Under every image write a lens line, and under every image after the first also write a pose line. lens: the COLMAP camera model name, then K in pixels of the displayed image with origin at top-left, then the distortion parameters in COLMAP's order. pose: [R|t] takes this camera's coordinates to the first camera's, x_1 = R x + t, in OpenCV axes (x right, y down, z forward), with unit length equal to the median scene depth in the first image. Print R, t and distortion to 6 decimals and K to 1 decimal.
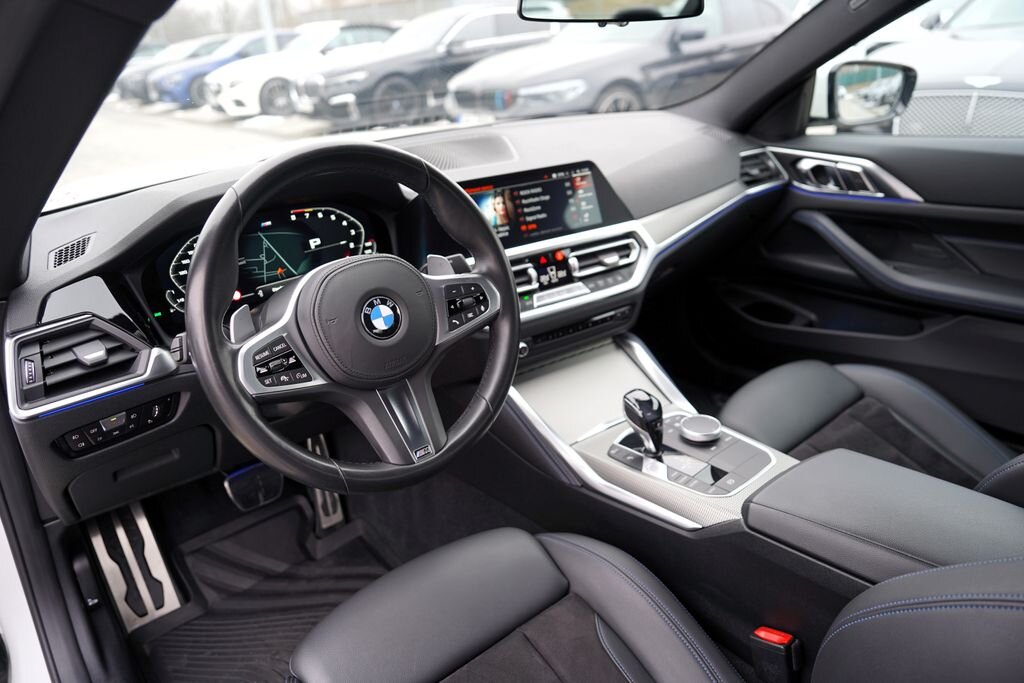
lens RADIAL K [[703.9, 0, 512.7], [0, 703.9, 325.5], [0, 0, 1]] dist [-0.126126, 0.104585]
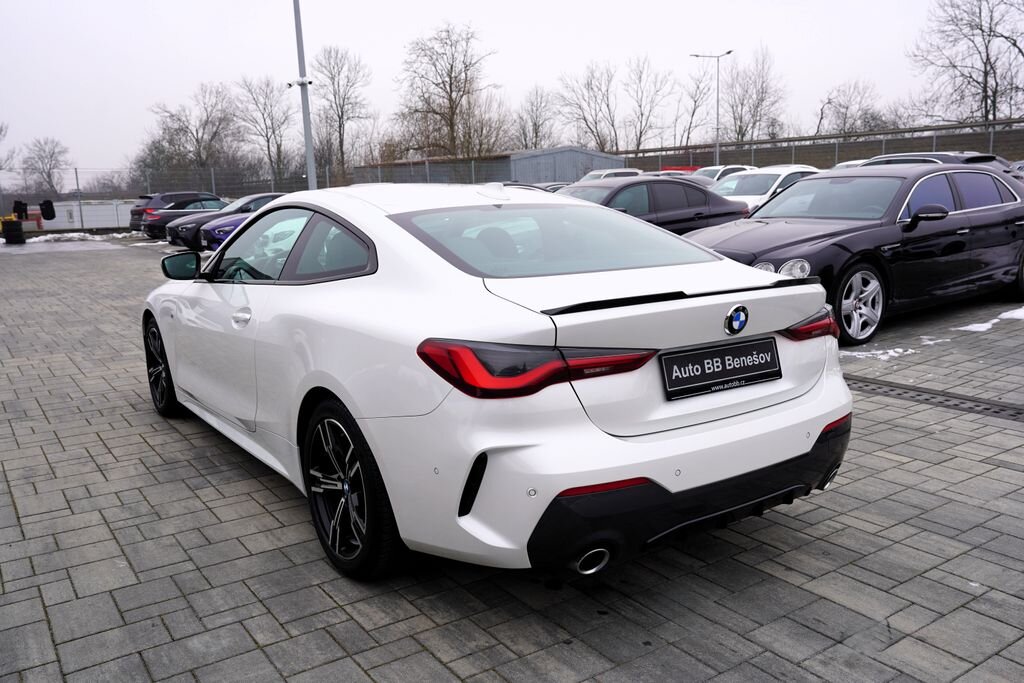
lens RADIAL K [[838.6, 0, 511.3], [0, 838.6, 339.3], [0, 0, 1]] dist [-0.067999, 0.126545]
pose [[0.994915, 0.044909, -0.090155, 1.298812], [-0.064056, 0.972877, -0.222277, 1.113606], [0.077727, 0.226922, 0.970806, -3.200918]]
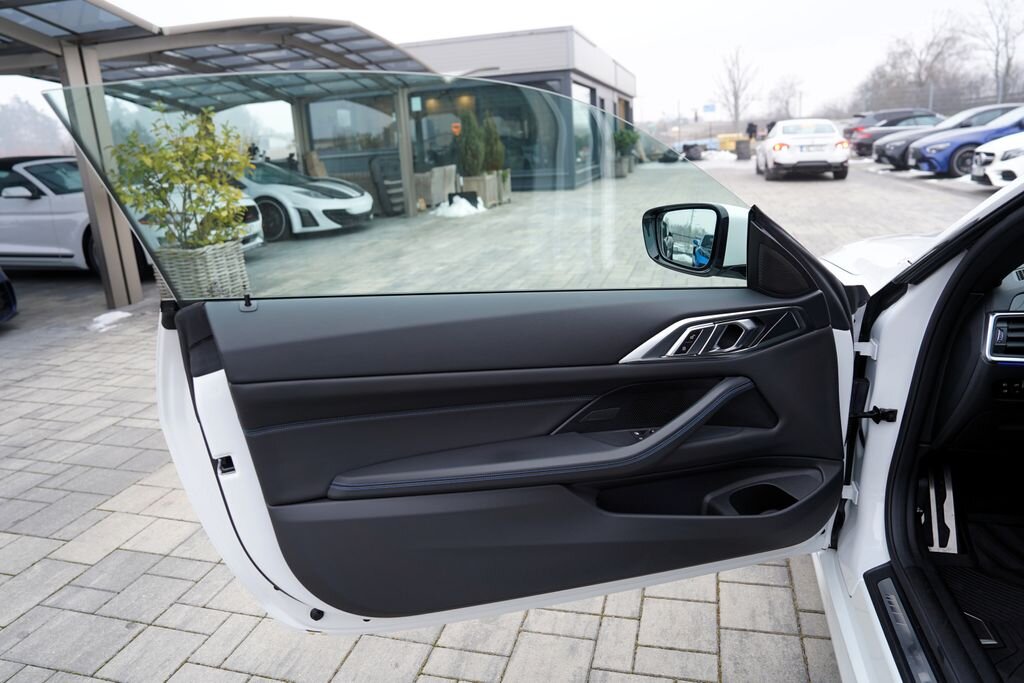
lens RADIAL K [[698.3, 0, 513.7], [0, 698.3, 337.6], [0, 0, 1]] dist [-0.095987, 0.066880]
pose [[0.572885, 0.238841, -0.784065, -0.064762], [-0.293370, 0.952978, 0.075942, 0.190660], [0.765334, 0.186515, 0.616016, -0.596792]]
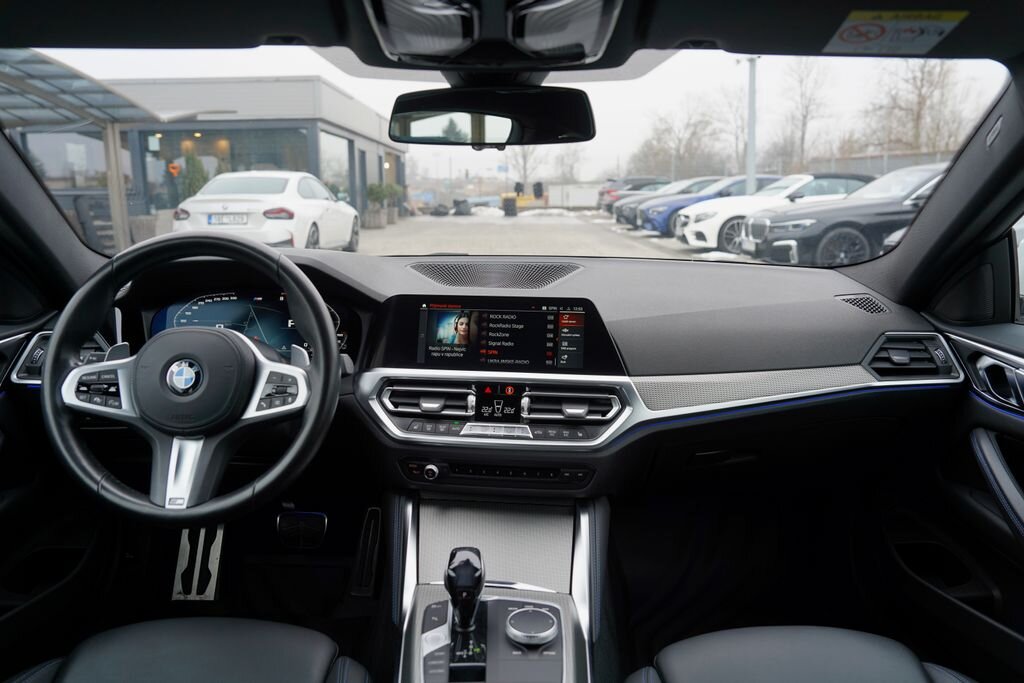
lens RADIAL K [[703.9, 0, 512.7], [0, 703.9, 325.5], [0, 0, 1]] dist [-0.126126, 0.104585]
pose [[0.773897, 0.167854, -0.610662, 0.617867], [-0.282233, 0.954602, -0.095283, -0.092957], [0.566946, 0.246088, 0.786138, 0.247372]]
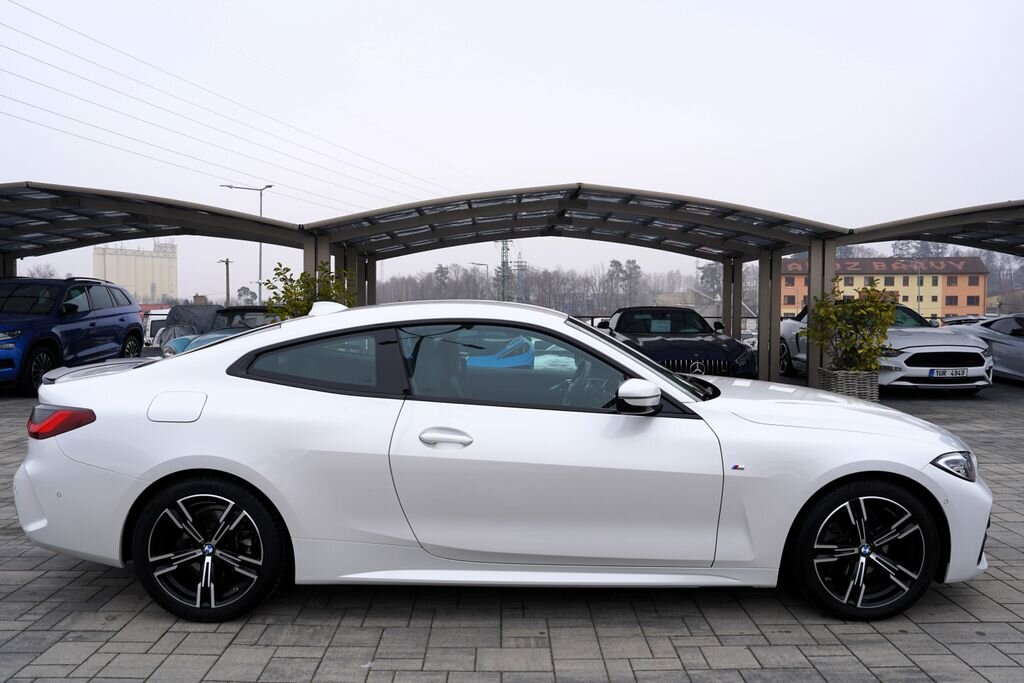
lens RADIAL K [[779.6, 0, 509.0], [0, 779.6, 326.0], [0, 0, 1]] dist [-0.103423, 0.095377]
pose [[-0.633545, 0.070876, -0.770453, 3.267952], [-0.277343, 0.908816, 0.311664, -1.501212], [0.722289, 0.411133, -0.556119, 2.581965]]
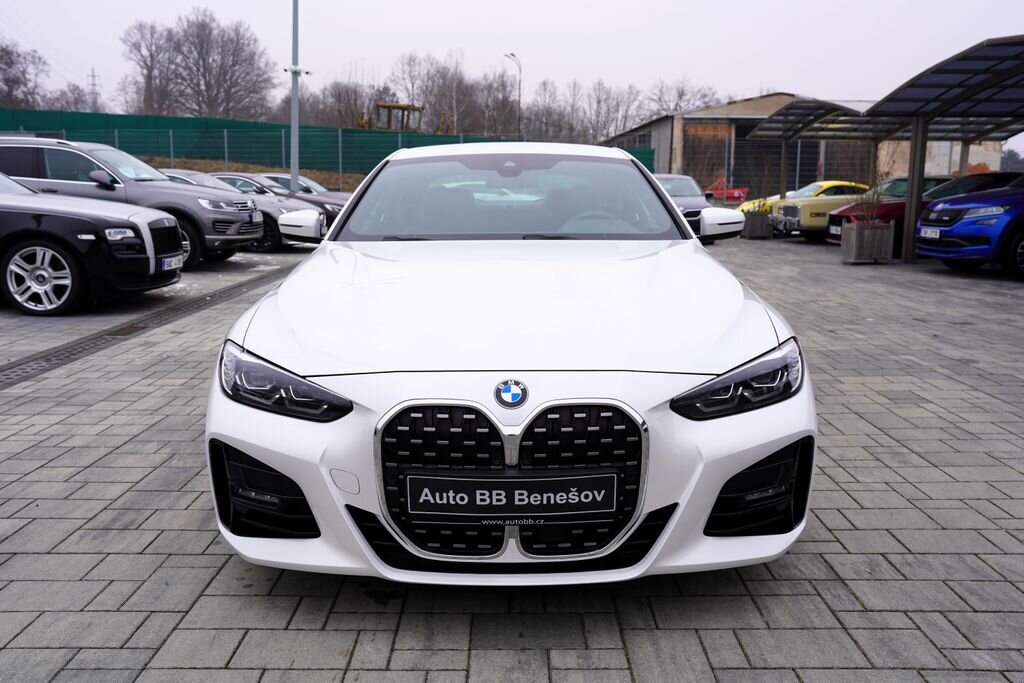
lens RADIAL K [[881.3, 0, 509.3], [0, 881.3, 342.2], [0, 0, 1]] dist [-0.048907, 0.105829]
pose [[-0.762332, -0.062286, 0.644182, -2.282261], [0.285439, 0.860960, 0.421038, -1.327252], [-0.580840, 0.504845, -0.638558, 3.417579]]
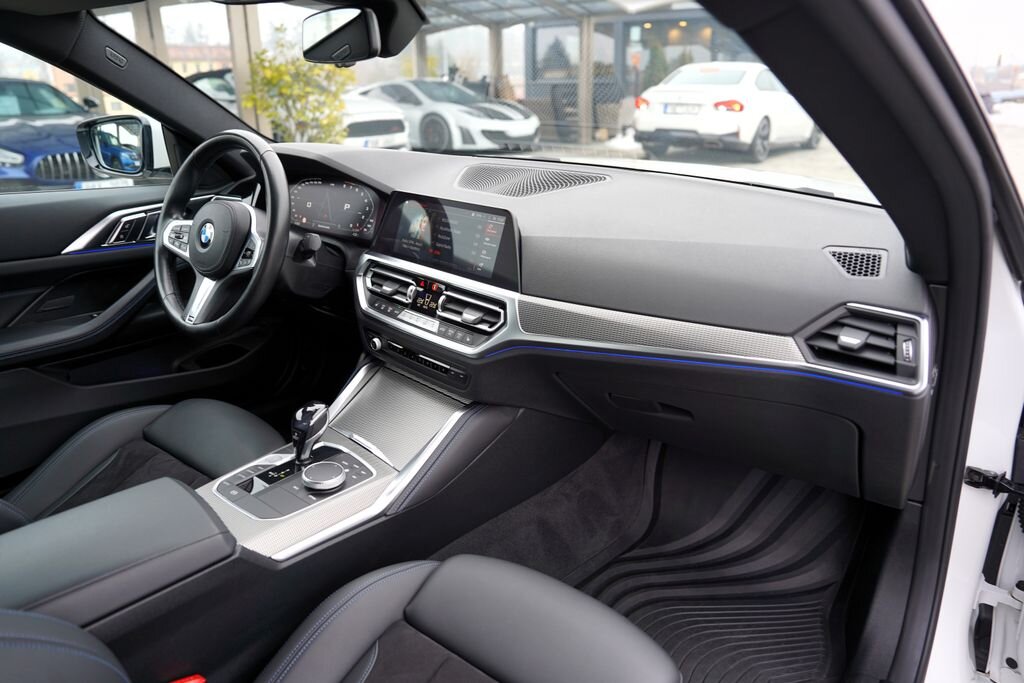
lens RADIAL K [[697.1, 0, 512.5], [0, 697.1, 290.0], [0, 0, 1]] dist [-0.019060, -0.000967]
pose [[0.208811, 0.324956, -0.922389, 1.011975], [-0.385736, 0.894080, 0.227659, -0.364846], [0.898669, 0.308261, 0.312041, 0.780280]]
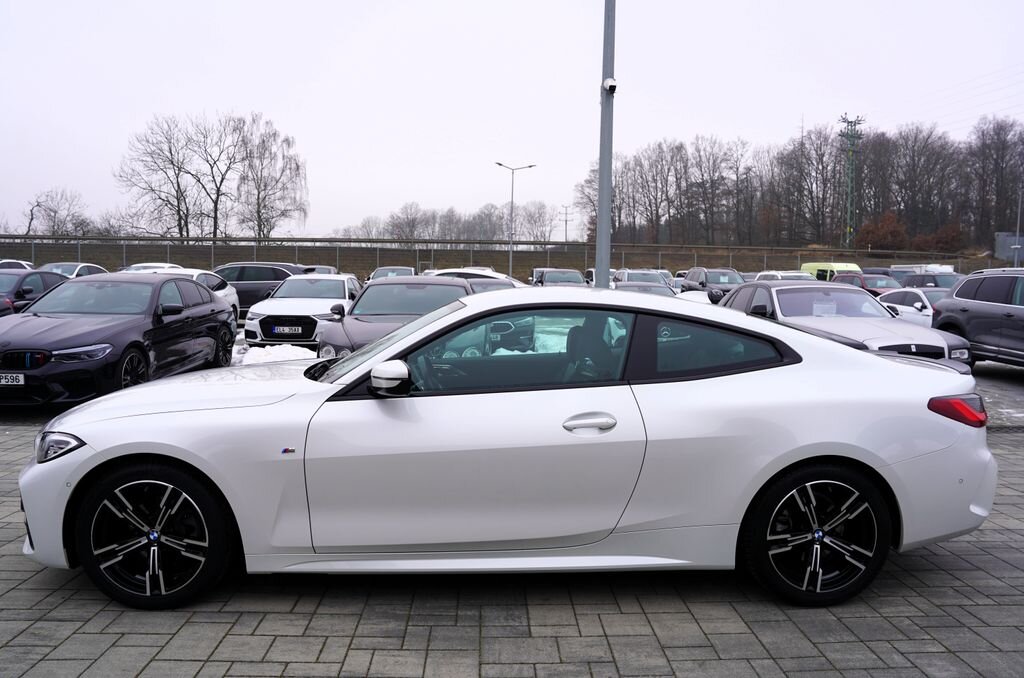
lens RADIAL K [[718.8, 0, 512.0], [0, 718.8, 339.0], [0, 0, 1]] dist [-0.113333, 0.089720]
pose [[0.614722, 0.007532, 0.788708, -2.420273], [0.264310, 0.940172, -0.214983, 0.557471], [-0.743140, 0.340618, 0.575954, -1.482184]]
